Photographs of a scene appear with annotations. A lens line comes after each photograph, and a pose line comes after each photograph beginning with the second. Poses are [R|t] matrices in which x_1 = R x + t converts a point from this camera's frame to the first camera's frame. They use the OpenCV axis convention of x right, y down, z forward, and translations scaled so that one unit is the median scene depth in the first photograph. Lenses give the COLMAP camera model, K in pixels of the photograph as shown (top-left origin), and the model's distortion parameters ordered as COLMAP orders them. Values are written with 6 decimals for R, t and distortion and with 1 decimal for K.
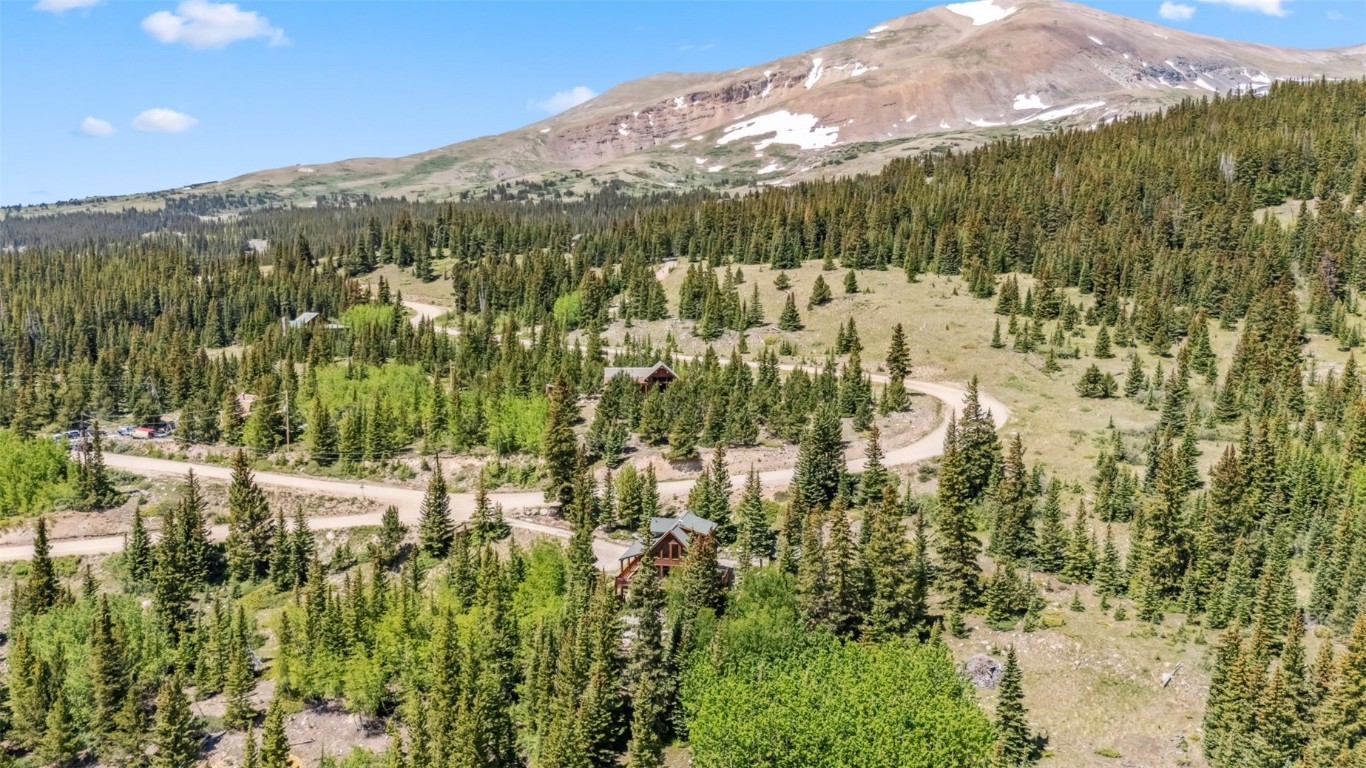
lens RADIAL K [[1032.5, 0, 683.0], [0, 1032.5, 384.0], [0, 0, 1]] dist [0.125822, -0.169160]
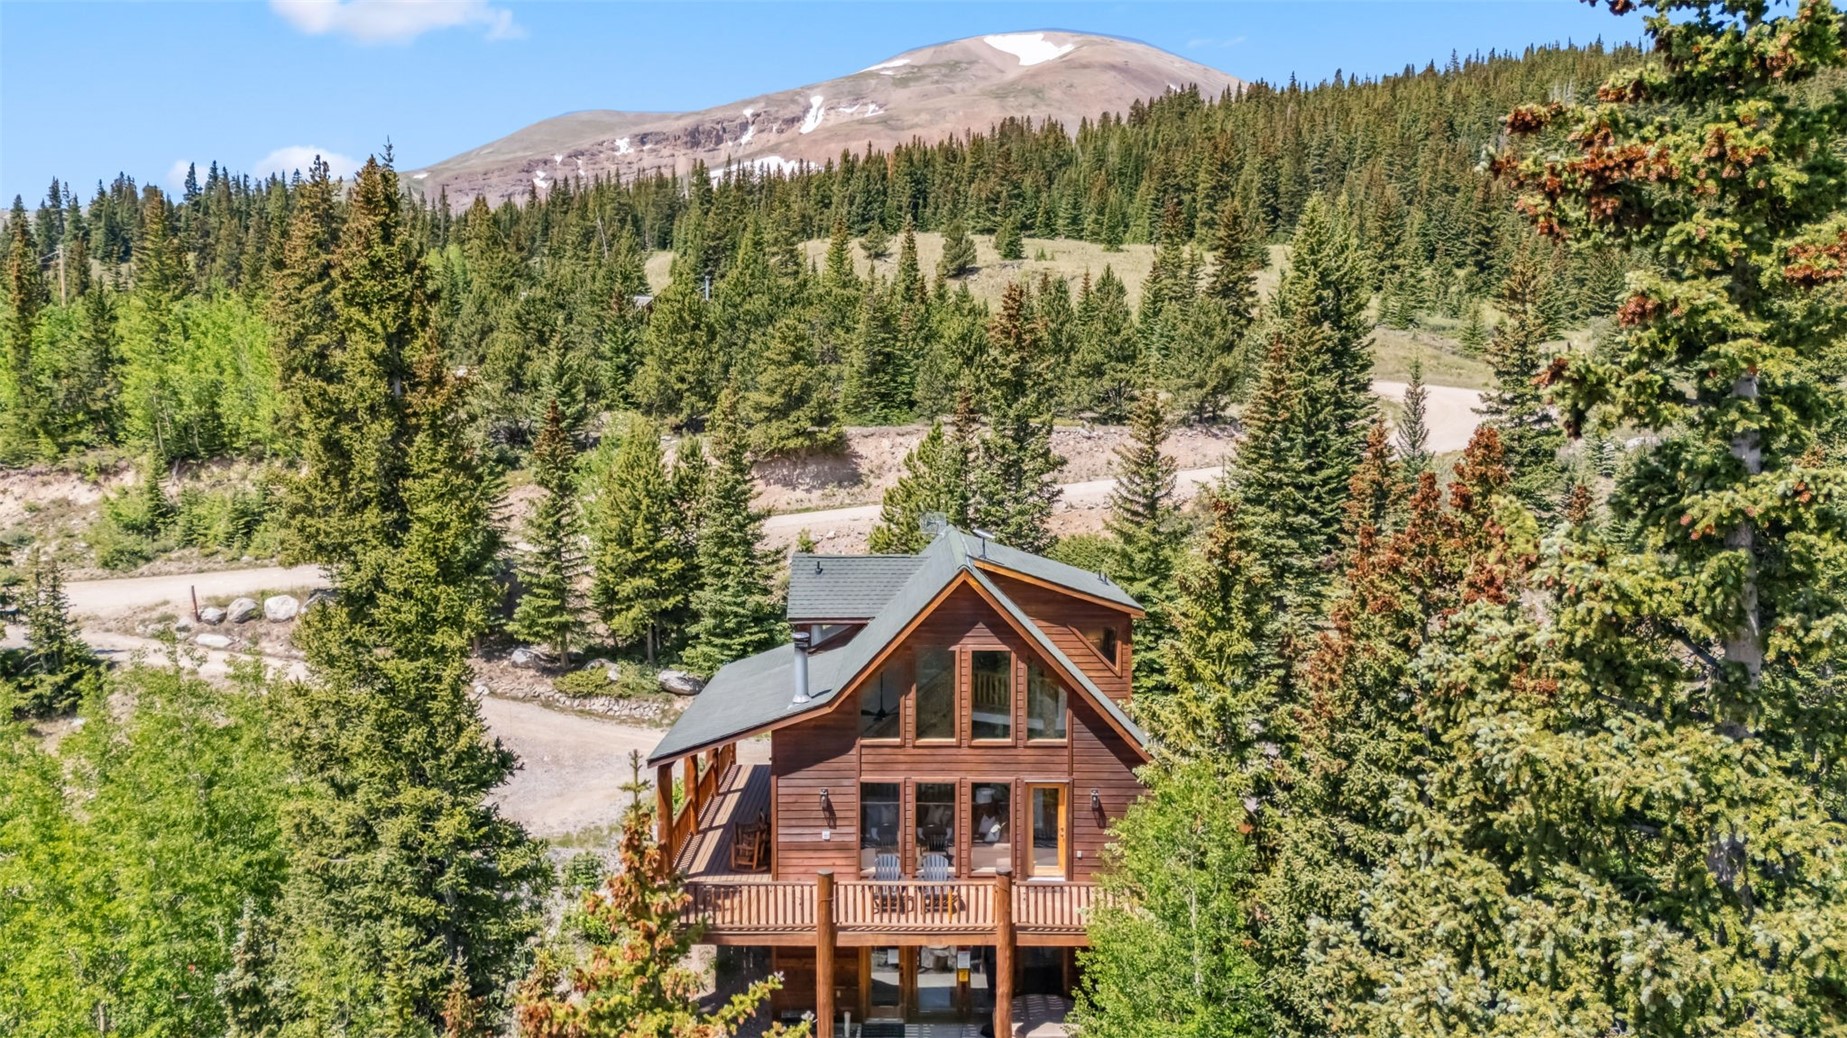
lens RADIAL K [[1396.1, 0, 923.5], [0, 1396.1, 519.0], [0, 0, 1]] dist [0.125822, -0.169160]
pose [[0.978874, -0.015054, 0.203911, -0.028185], [0.020140, 0.999535, -0.022888, 0.060216], [-0.203472, 0.026512, 0.978722, 0.339158]]
